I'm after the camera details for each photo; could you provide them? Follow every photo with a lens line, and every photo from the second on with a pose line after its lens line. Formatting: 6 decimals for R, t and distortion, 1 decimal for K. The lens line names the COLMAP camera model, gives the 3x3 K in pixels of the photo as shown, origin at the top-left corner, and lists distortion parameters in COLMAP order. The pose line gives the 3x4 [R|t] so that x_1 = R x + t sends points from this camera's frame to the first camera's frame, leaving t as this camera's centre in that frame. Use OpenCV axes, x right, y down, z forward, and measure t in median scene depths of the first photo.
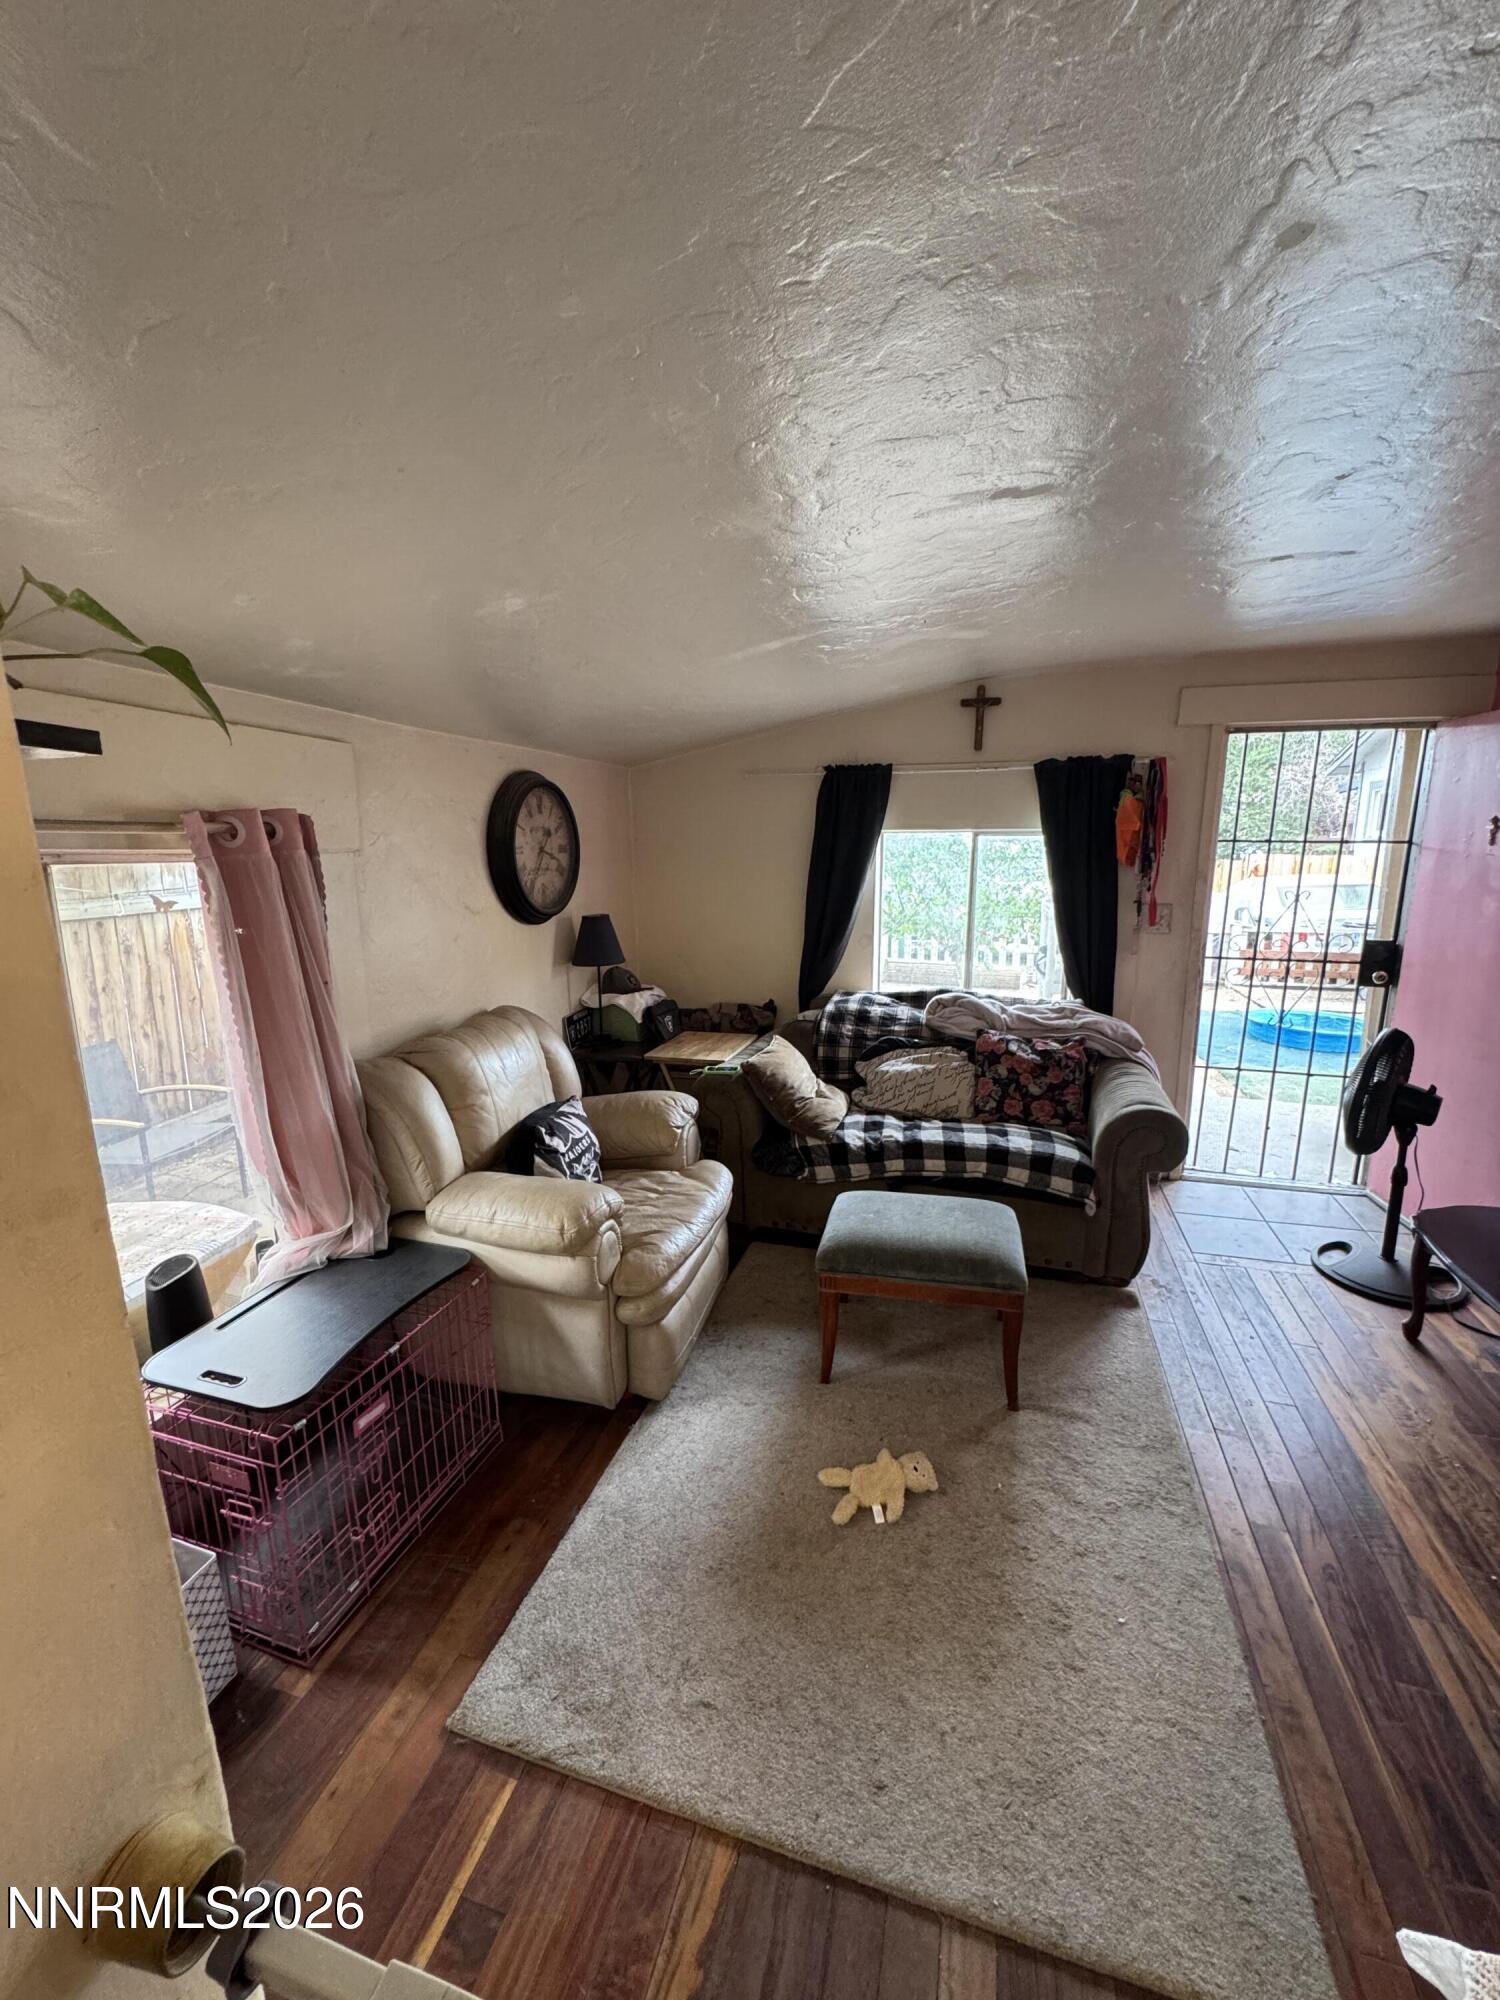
lens RADIAL K [[794.0, 0, 749.7], [0, 794.0, 1001.3], [0, 0, 1]] dist [-0.003963, 0.000673]
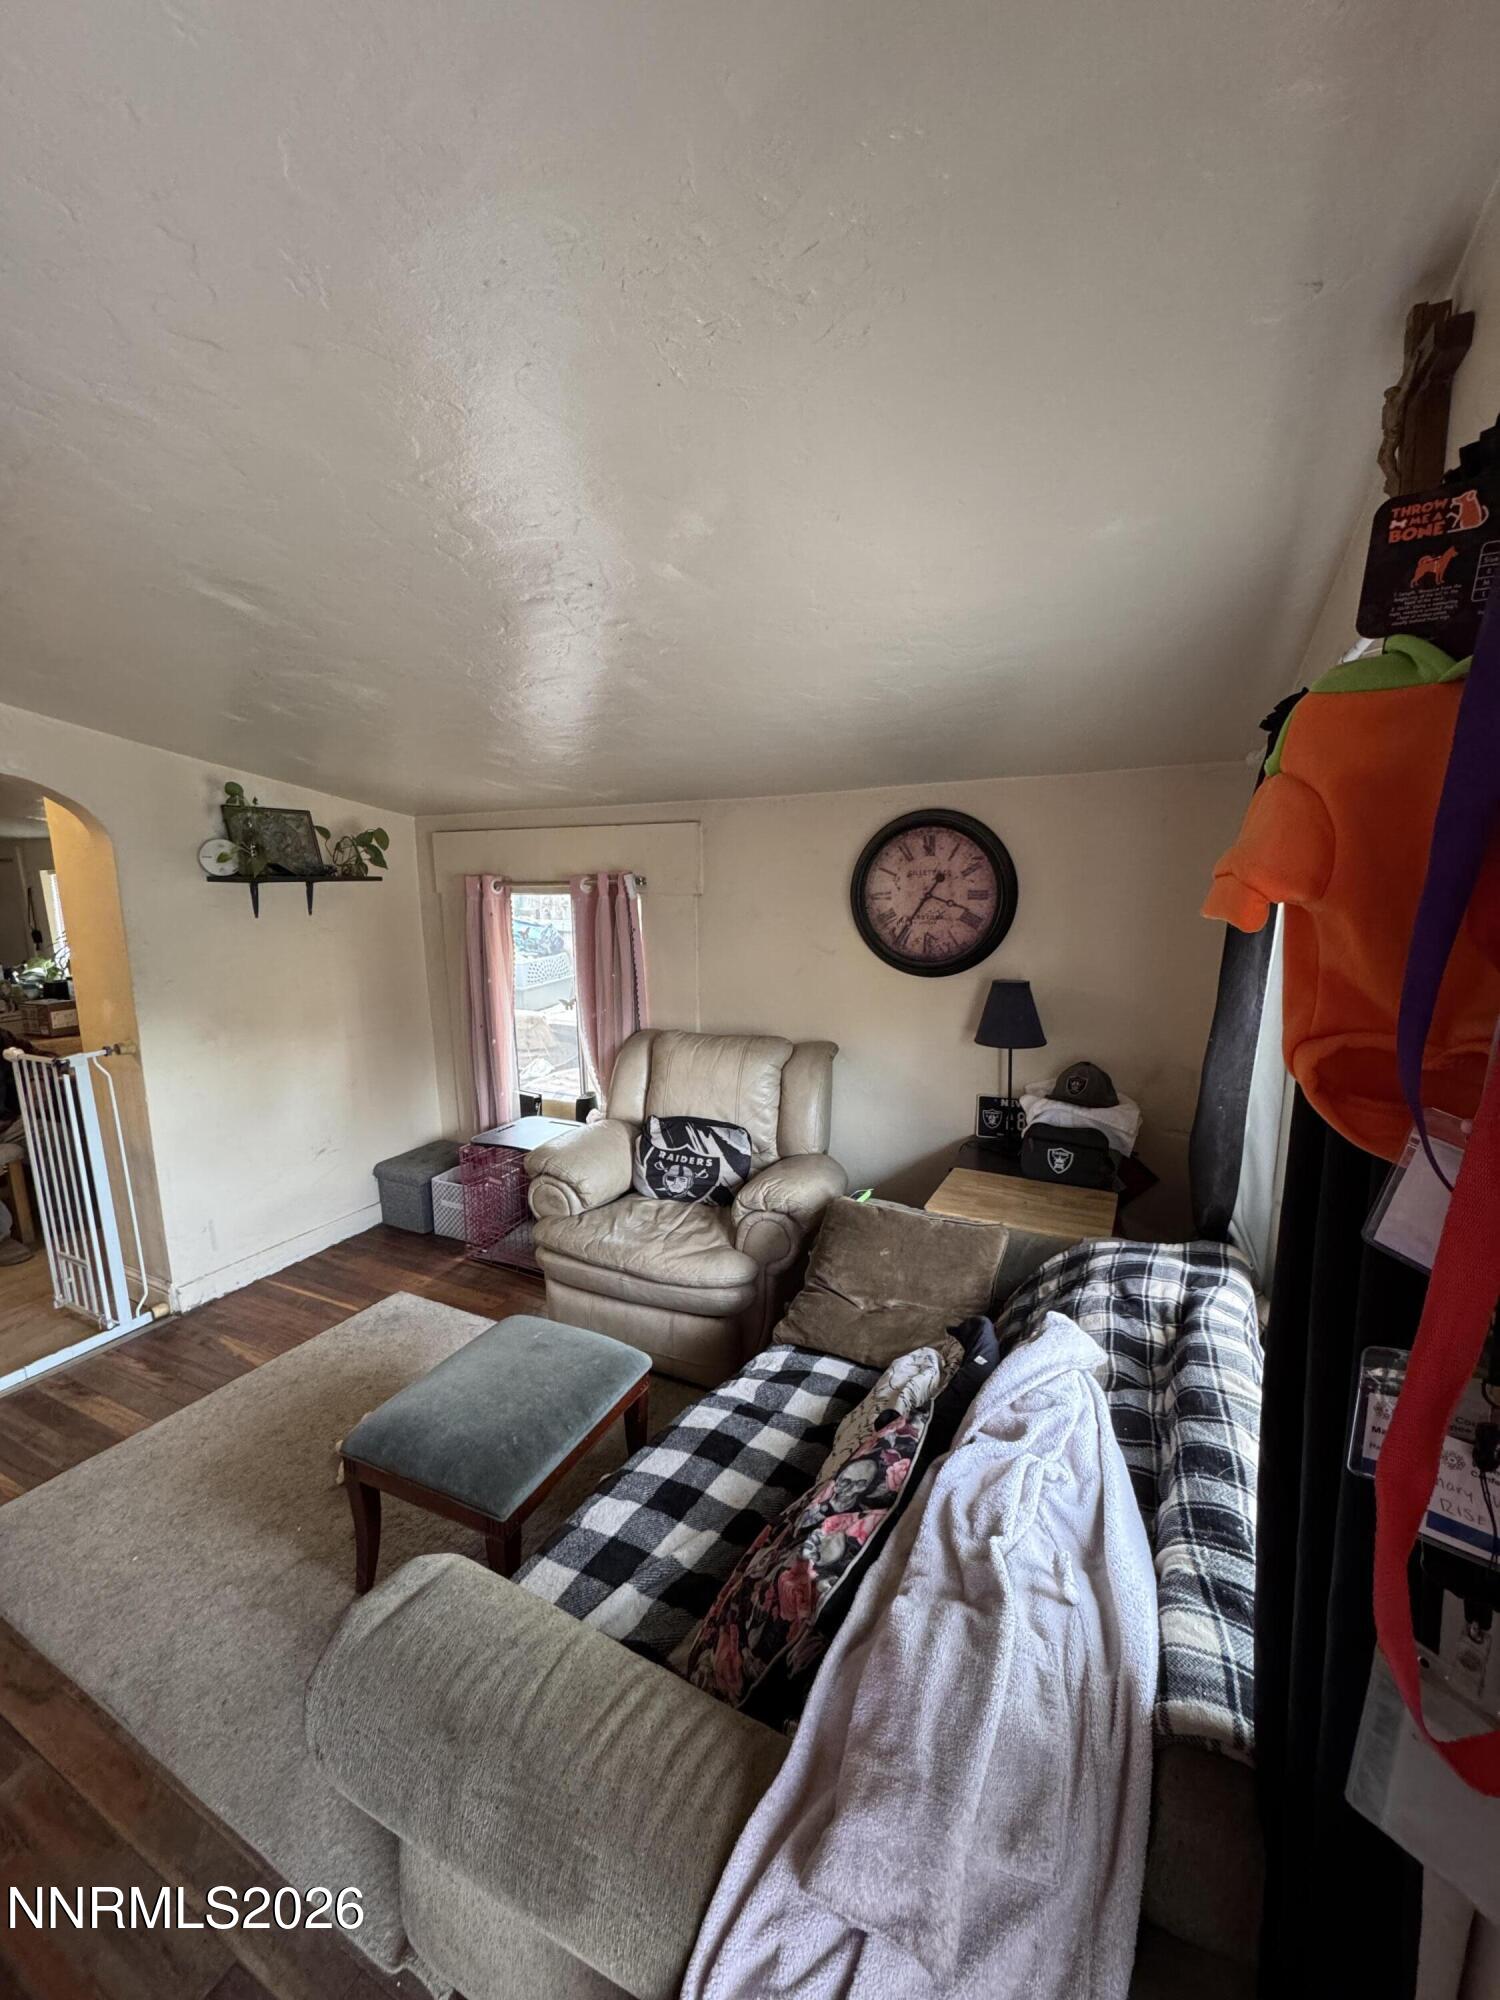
lens RADIAL K [[794.0, 0, 749.7], [0, 794.0, 1001.3], [0, 0, 1]] dist [-0.003963, 0.000673]
pose [[-0.185959, 0.165746, -0.968477, 0.655406], [-0.173458, 0.964651, 0.198397, -0.216390], [0.967125, 0.204884, -0.150635, 0.954765]]
